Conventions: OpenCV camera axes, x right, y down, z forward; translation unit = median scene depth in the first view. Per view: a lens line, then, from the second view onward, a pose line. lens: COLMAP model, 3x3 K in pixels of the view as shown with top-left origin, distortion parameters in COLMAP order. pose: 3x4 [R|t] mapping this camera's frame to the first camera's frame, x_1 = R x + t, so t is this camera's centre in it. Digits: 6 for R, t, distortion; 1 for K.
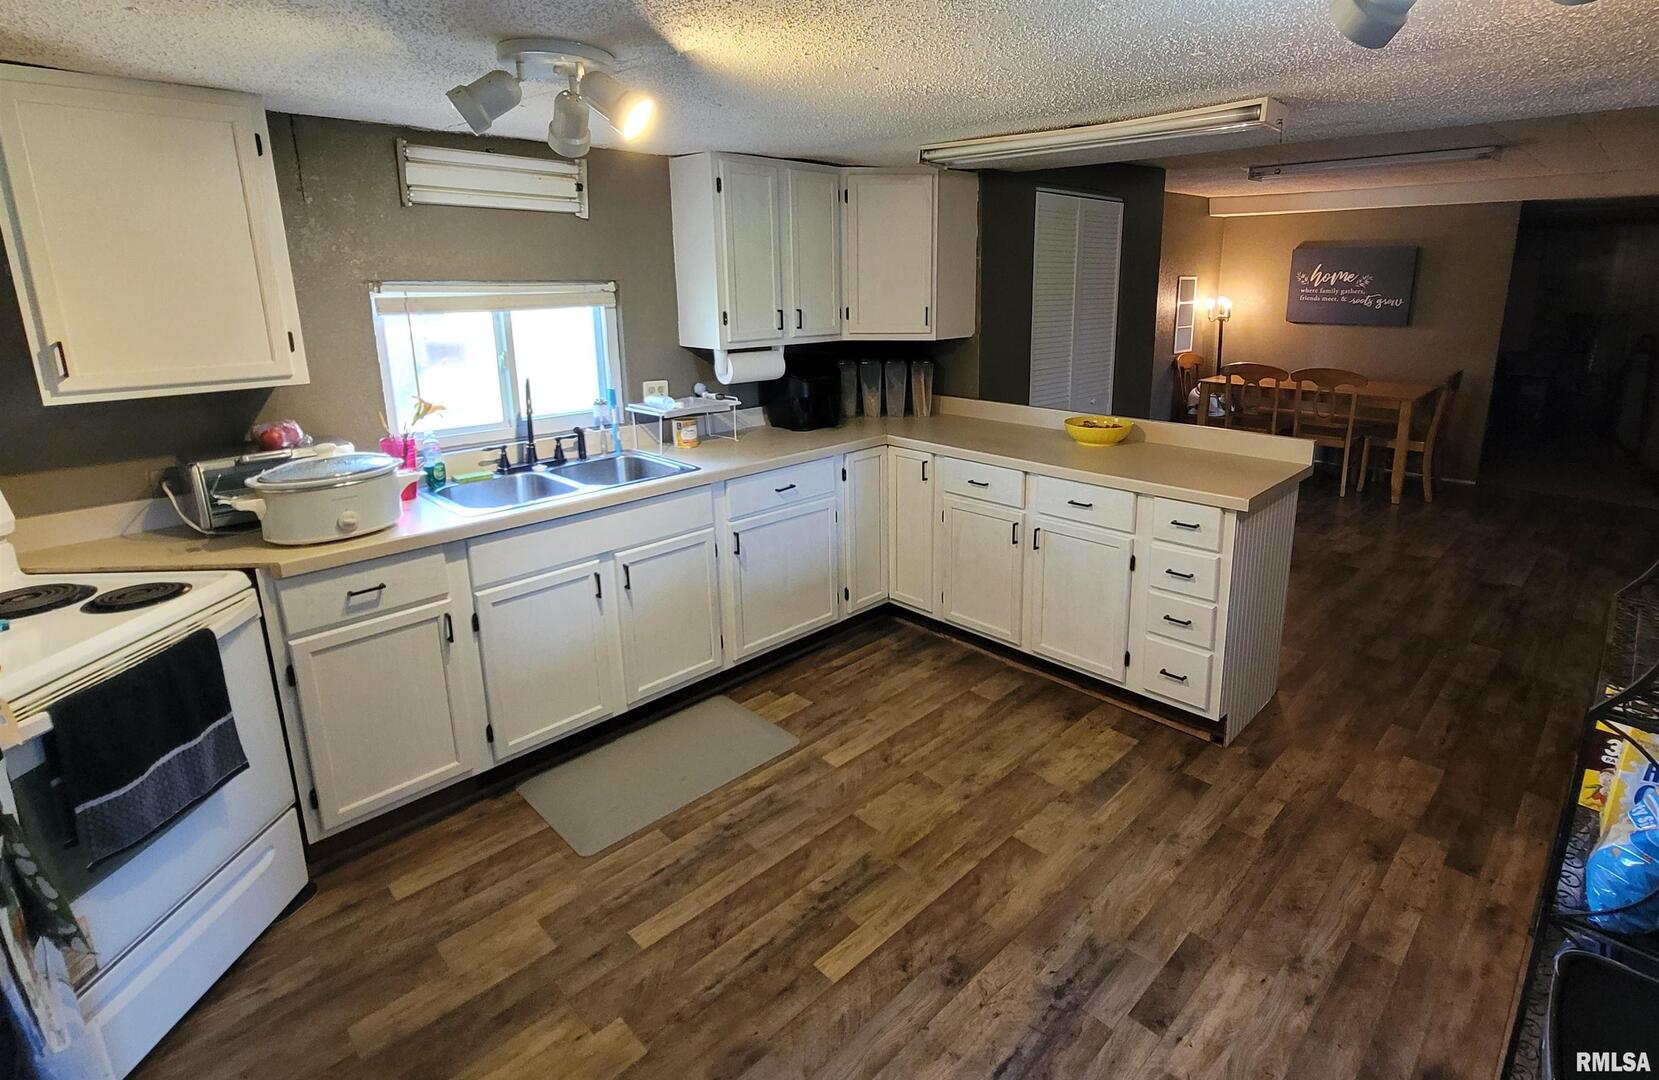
lens RADIAL K [[815.1, 0, 864.1], [0, 815.1, 479.0], [0, 0, 1]] dist [-0.000874, 0.000065]
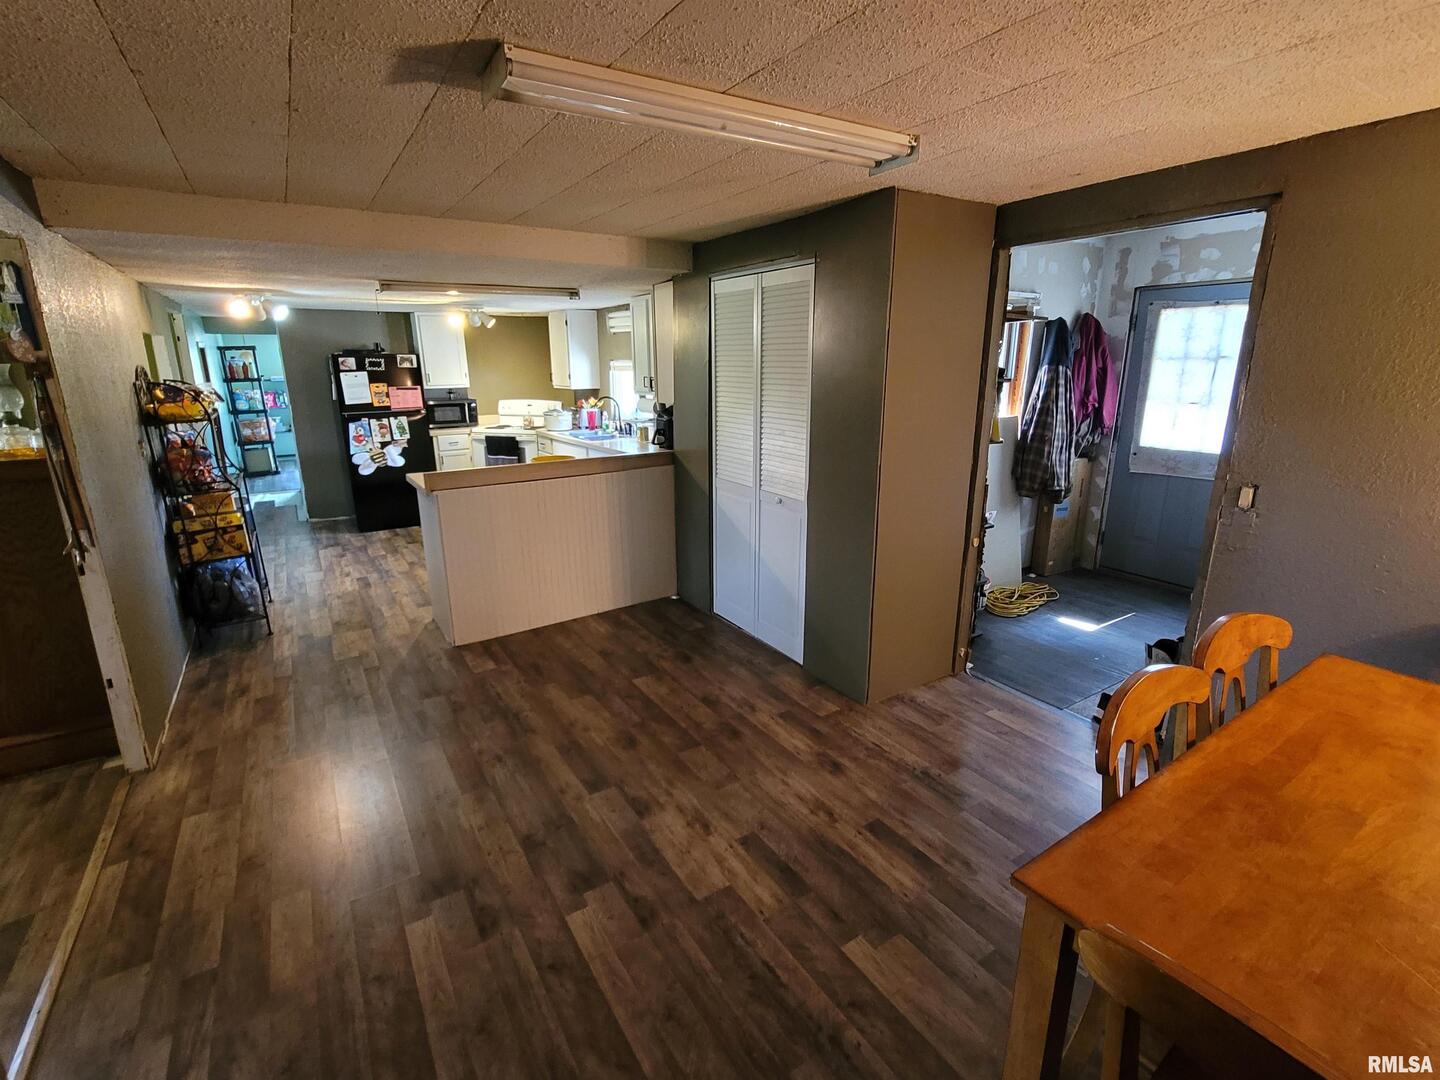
lens RADIAL K [[671.5, 0, 720.0], [0, 671.5, 540.0], [0, 0, 1]] dist [0.012603, 0.000078]
pose [[-0.227724, 0.260019, -0.938367, 1.958889], [-0.221035, 0.924726, 0.309880, -0.524091], [0.948307, 0.277979, -0.153110, 2.098027]]
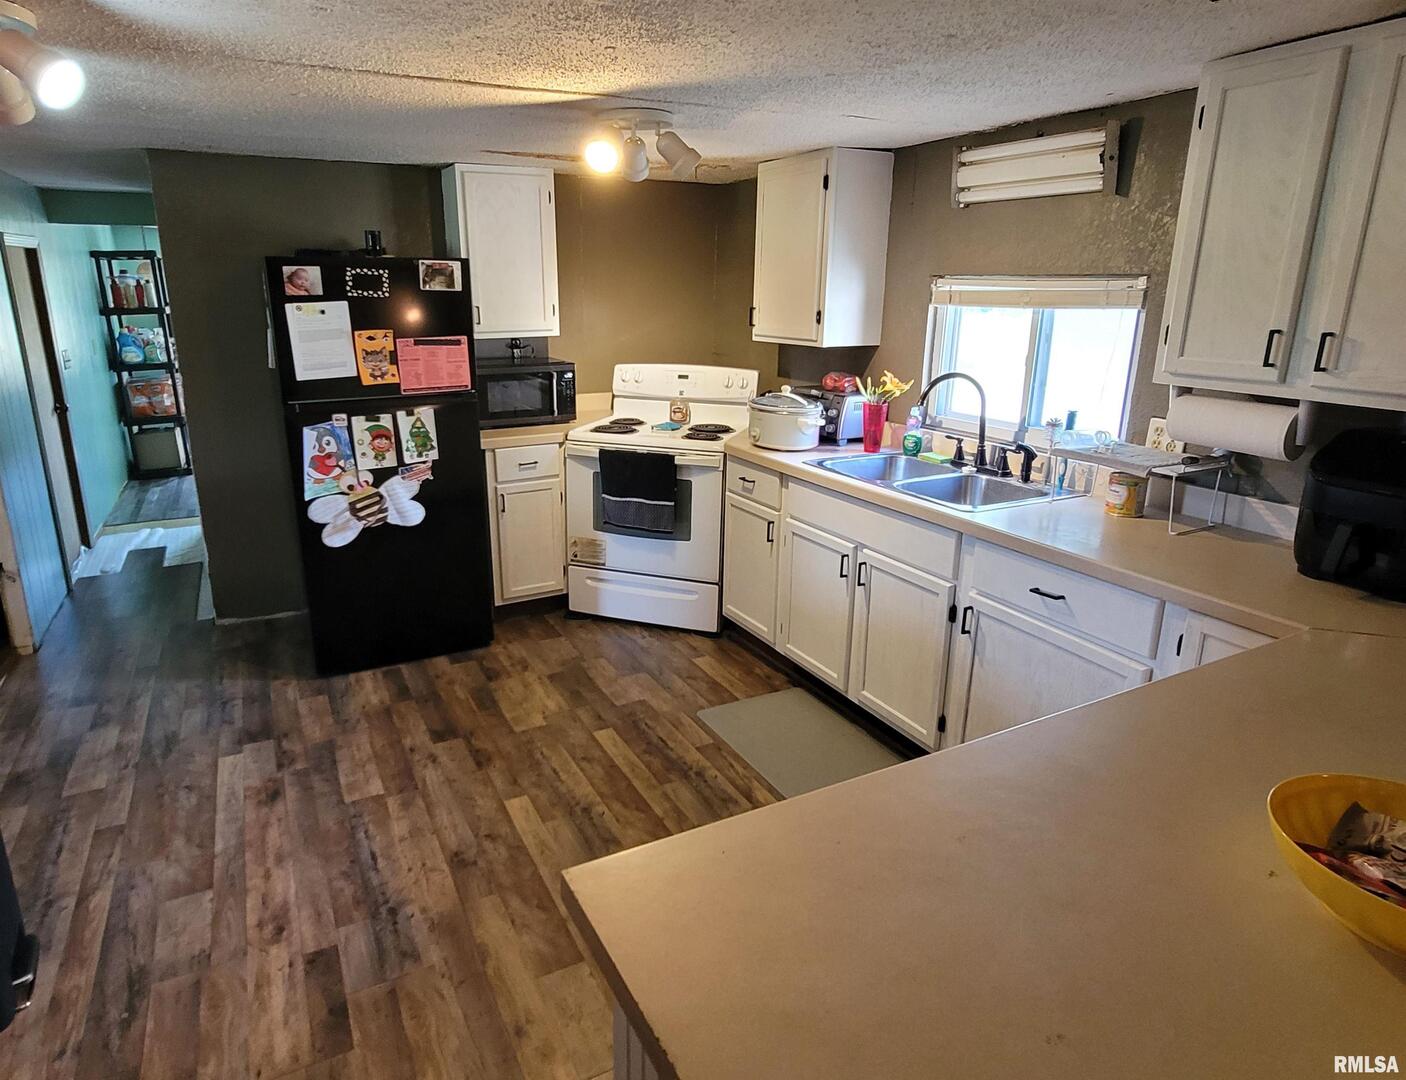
lens RADIAL K [[834.7, 0, 663.2], [0, 834.7, 522.6], [0, 0, 1]] dist [0.001982, -0.001489]
pose [[-0.331315, 0.265586, -0.905370, 0.786021], [-0.221918, 0.910712, 0.348363, -0.269176], [0.917051, 0.316336, -0.242794, 1.118688]]
